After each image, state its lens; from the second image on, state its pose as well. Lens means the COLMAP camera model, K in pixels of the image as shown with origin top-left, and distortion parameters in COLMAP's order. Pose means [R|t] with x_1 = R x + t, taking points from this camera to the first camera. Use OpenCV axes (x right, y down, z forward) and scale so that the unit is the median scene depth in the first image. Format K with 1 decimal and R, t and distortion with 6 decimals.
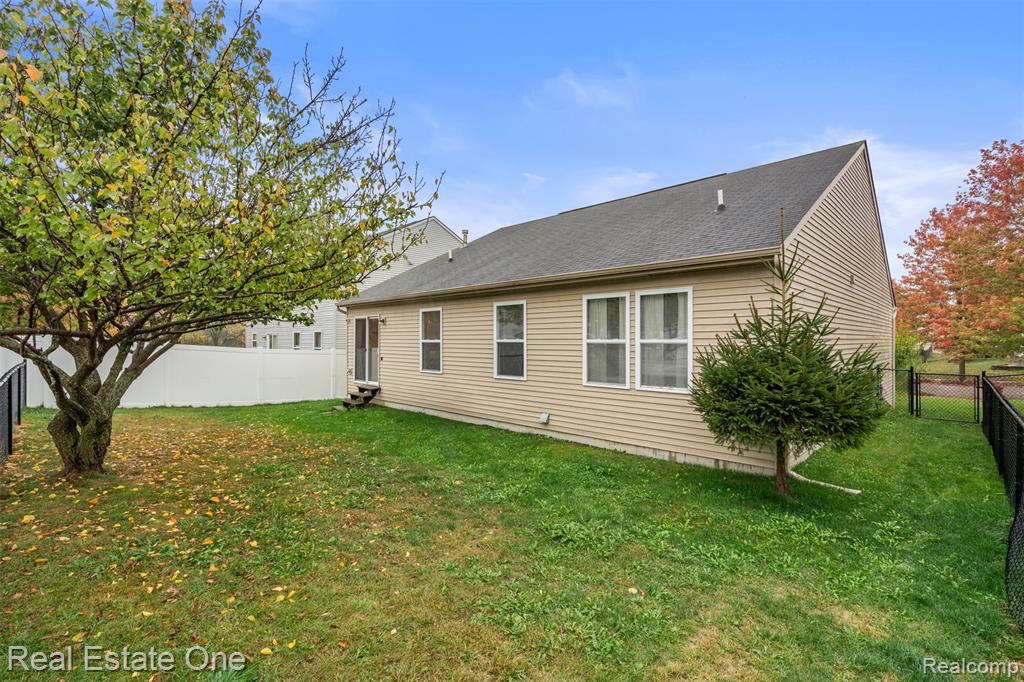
lens RADIAL K [[461.8, 0, 509.0], [0, 461.8, 343.8], [0, 0, 1]] dist [-0.003844, -0.000045]
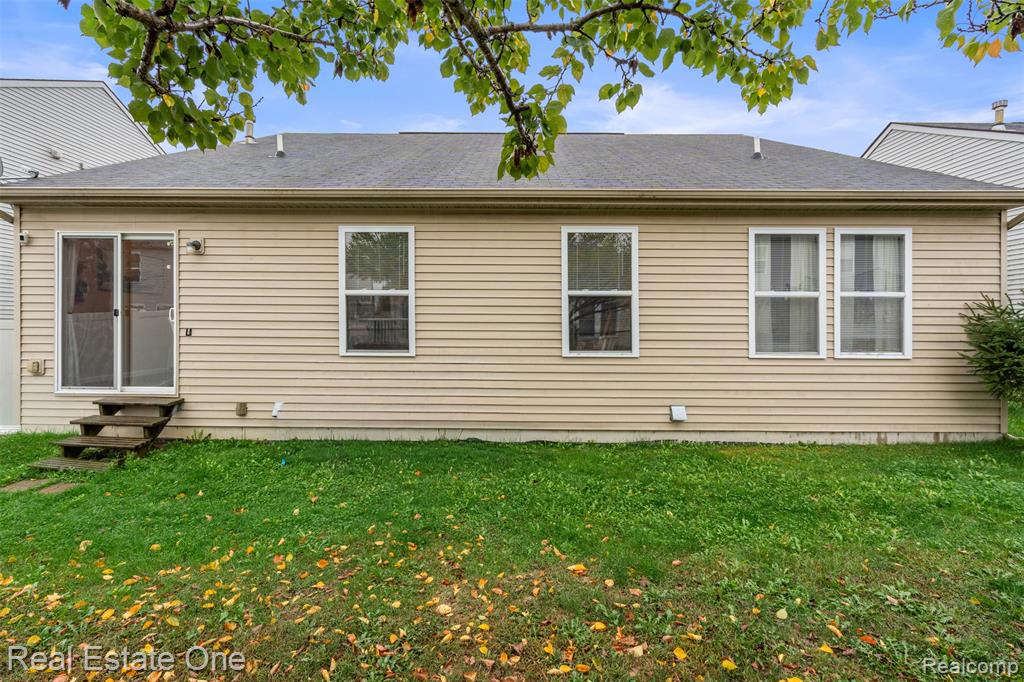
lens RADIAL K [[550.4, 0, 503.3], [0, 550.4, 302.0], [0, 0, 1]] dist [-0.003043, -0.000190]
pose [[0.719283, -0.009396, 0.694653, -0.550139], [0.000324, 0.999913, 0.013191, -0.003893], [-0.694717, -0.009263, 0.719224, 0.543571]]
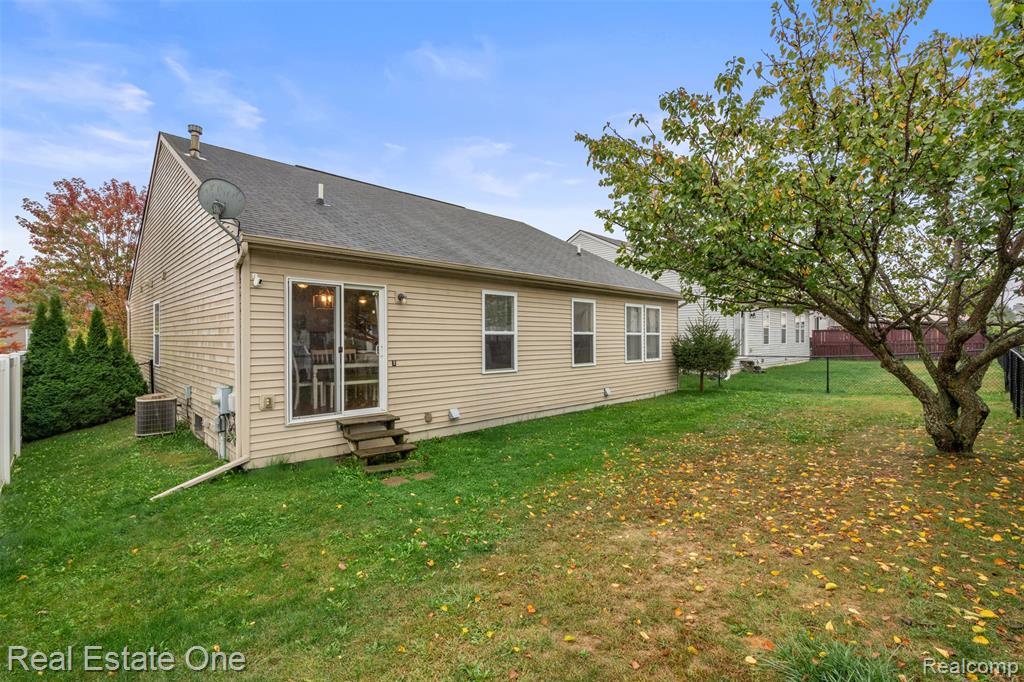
lens RADIAL K [[461.8, 0, 511.2], [0, 461.8, 335.5], [0, 0, 1]] dist [-0.003844, -0.000045]
pose [[0.016106, -0.005603, 0.999855, -1.097349], [-0.000485, 0.999984, 0.005611, -0.006589], [-0.999870, -0.000575, 0.016103, 1.099067]]
